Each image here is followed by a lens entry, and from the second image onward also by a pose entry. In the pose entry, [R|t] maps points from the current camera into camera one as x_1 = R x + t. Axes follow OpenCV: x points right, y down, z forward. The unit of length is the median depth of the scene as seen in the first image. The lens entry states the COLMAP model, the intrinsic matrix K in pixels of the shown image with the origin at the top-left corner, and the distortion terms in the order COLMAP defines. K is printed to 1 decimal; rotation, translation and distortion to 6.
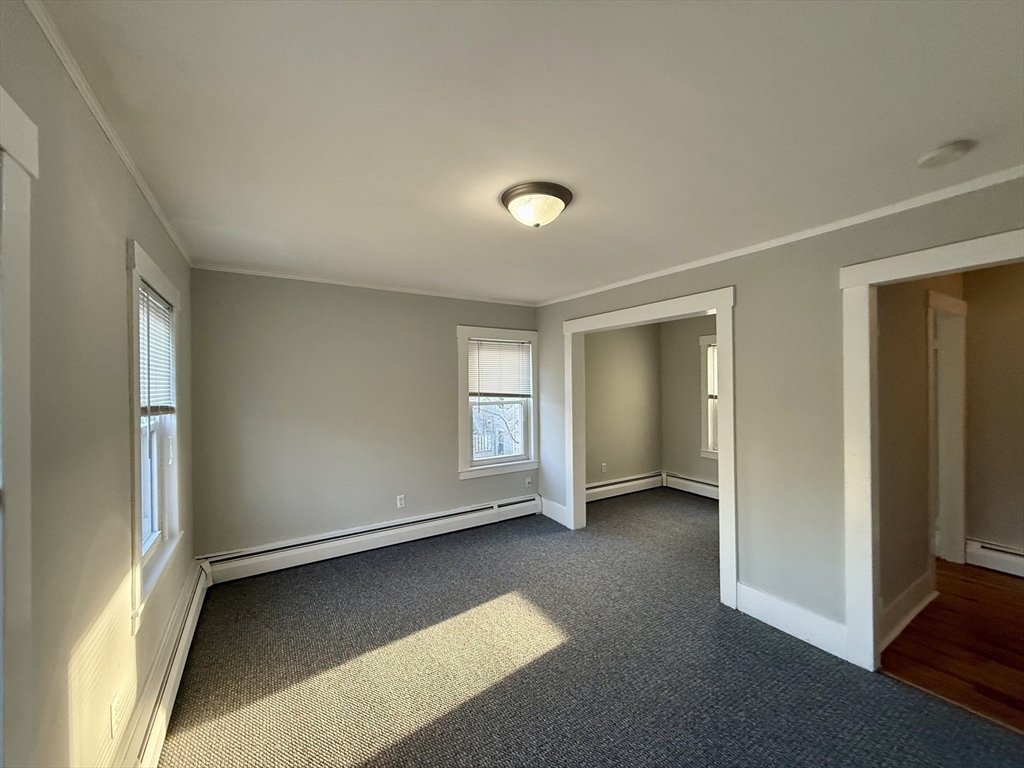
lens RADIAL K [[406.9, 0, 509.4], [0, 406.9, 382.3], [0, 0, 1]] dist [0.002279, 0.000168]
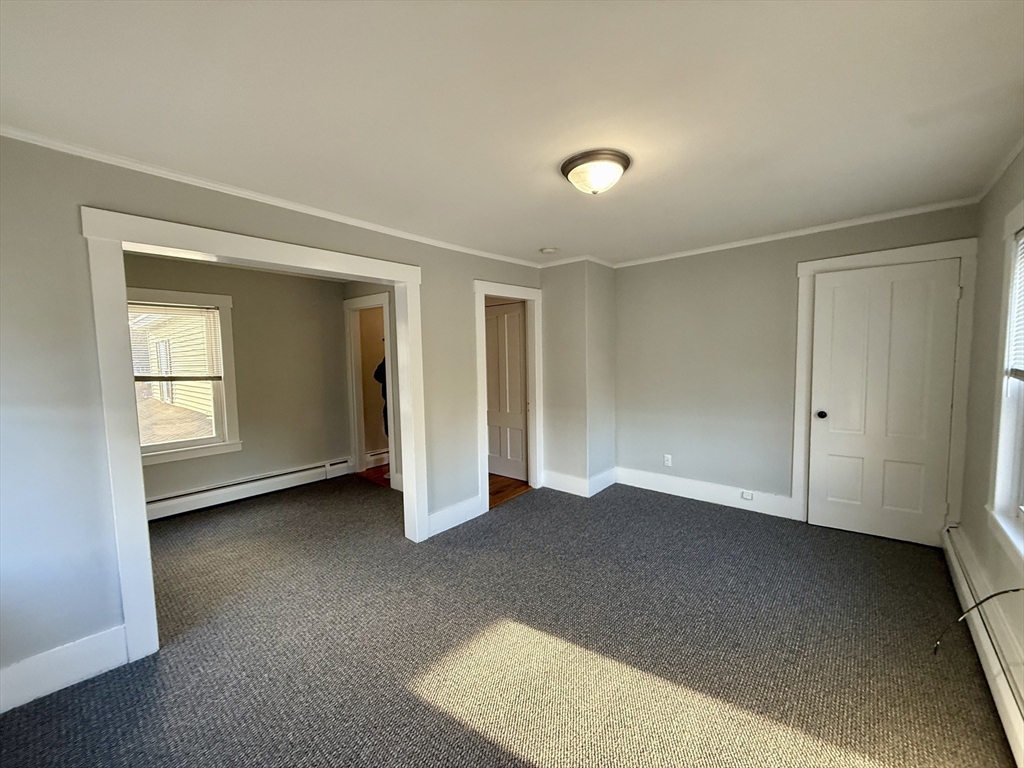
lens RADIAL K [[406.9, 0, 509.4], [0, 406.9, 382.3], [0, 0, 1]] dist [0.002279, 0.000168]
pose [[-0.299208, -0.054347, 0.952639, -0.719939], [0.019182, 0.997832, 0.062950, 0.025000], [-0.953995, 0.037108, -0.297517, 1.239376]]
